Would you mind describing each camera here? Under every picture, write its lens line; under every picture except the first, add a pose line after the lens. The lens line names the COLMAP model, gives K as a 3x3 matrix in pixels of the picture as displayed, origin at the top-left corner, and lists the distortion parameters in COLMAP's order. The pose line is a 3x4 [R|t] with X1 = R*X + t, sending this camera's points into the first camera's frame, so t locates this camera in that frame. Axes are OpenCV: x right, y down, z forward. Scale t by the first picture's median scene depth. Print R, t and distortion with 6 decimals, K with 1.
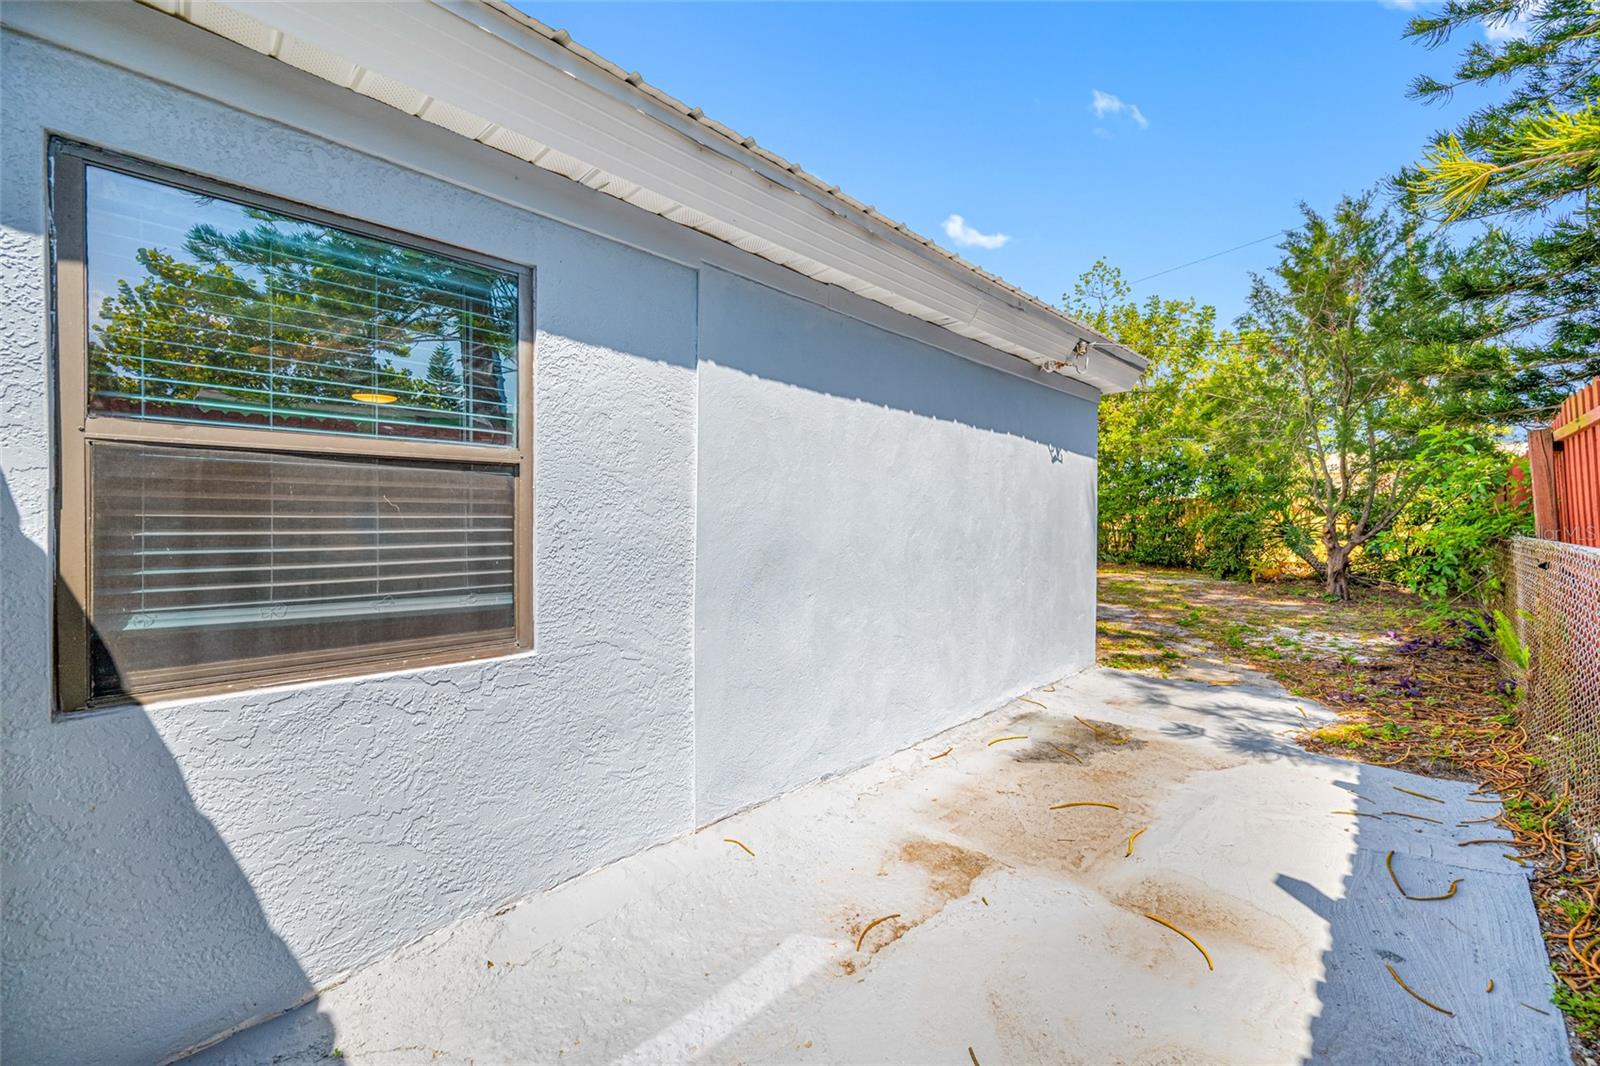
lens RADIAL K [[627.5, 0, 793.9], [0, 627.5, 523.4], [0, 0, 1]] dist [0.001455, 0.000066]
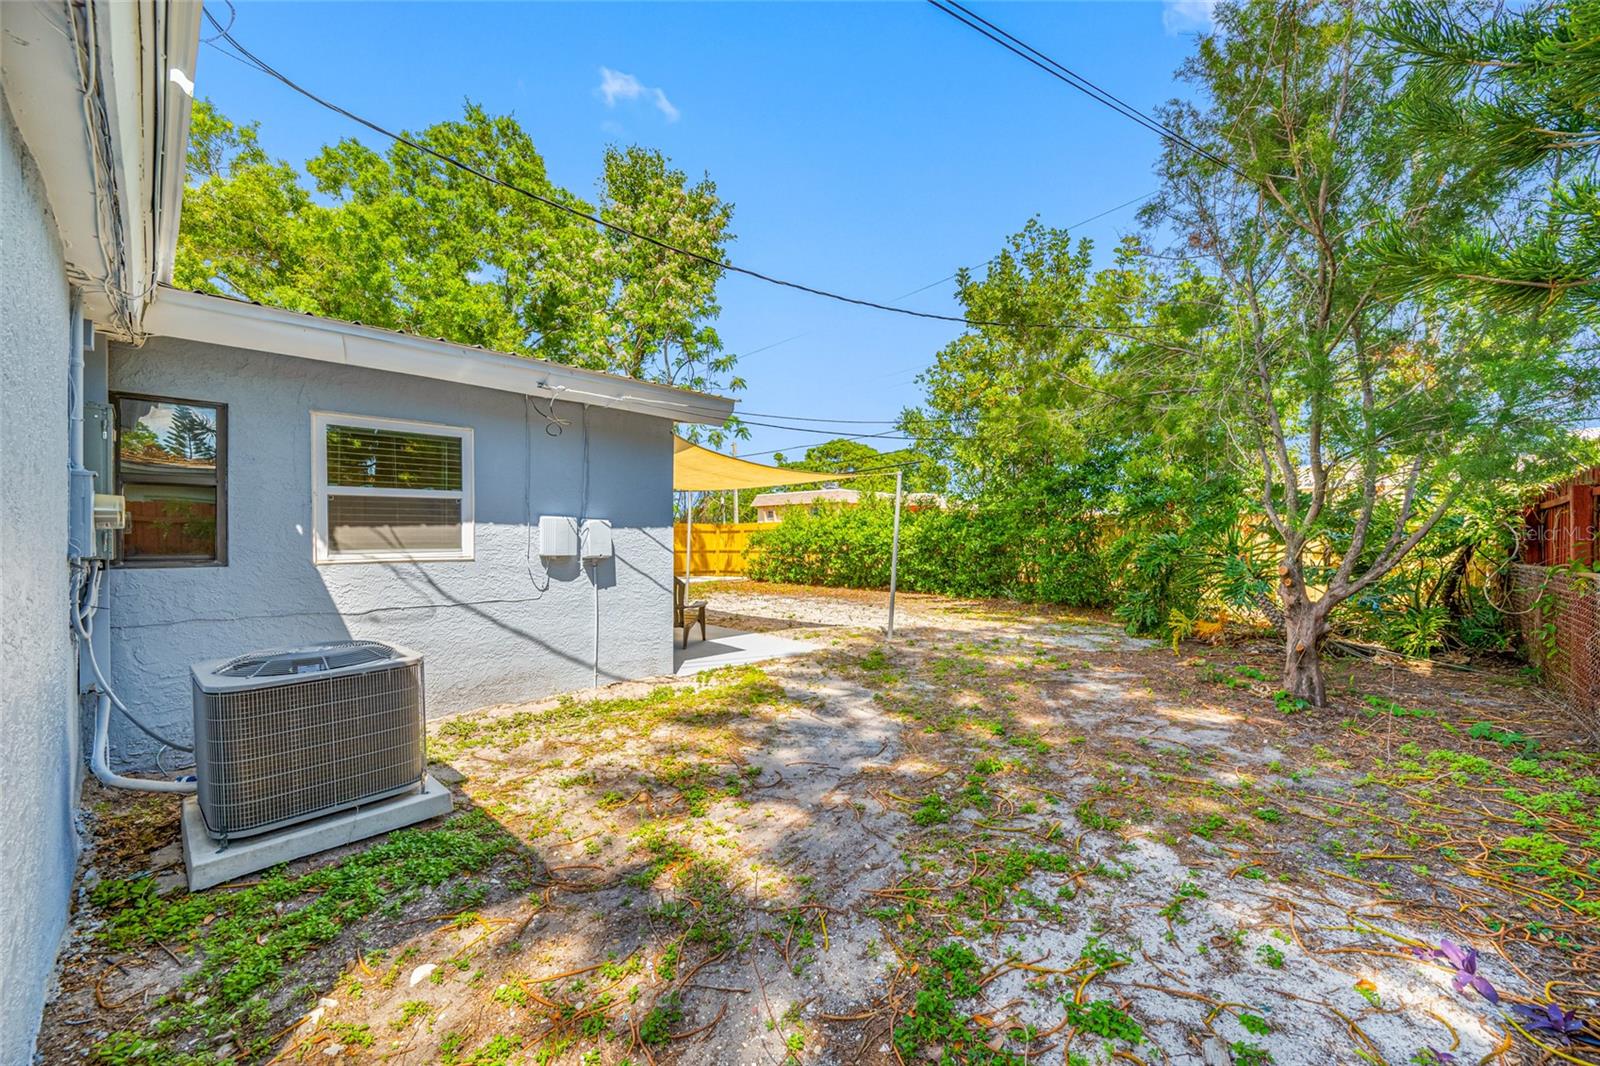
lens RADIAL K [[627.5, 0, 789.5], [0, 627.5, 543.6], [0, 0, 1]] dist [0.001455, 0.000066]
pose [[0.999919, 0.002558, 0.012447, 0.354264], [-0.002621, 0.999984, 0.005090, -0.011776], [-0.012433, -0.005122, 0.999910, 0.397462]]
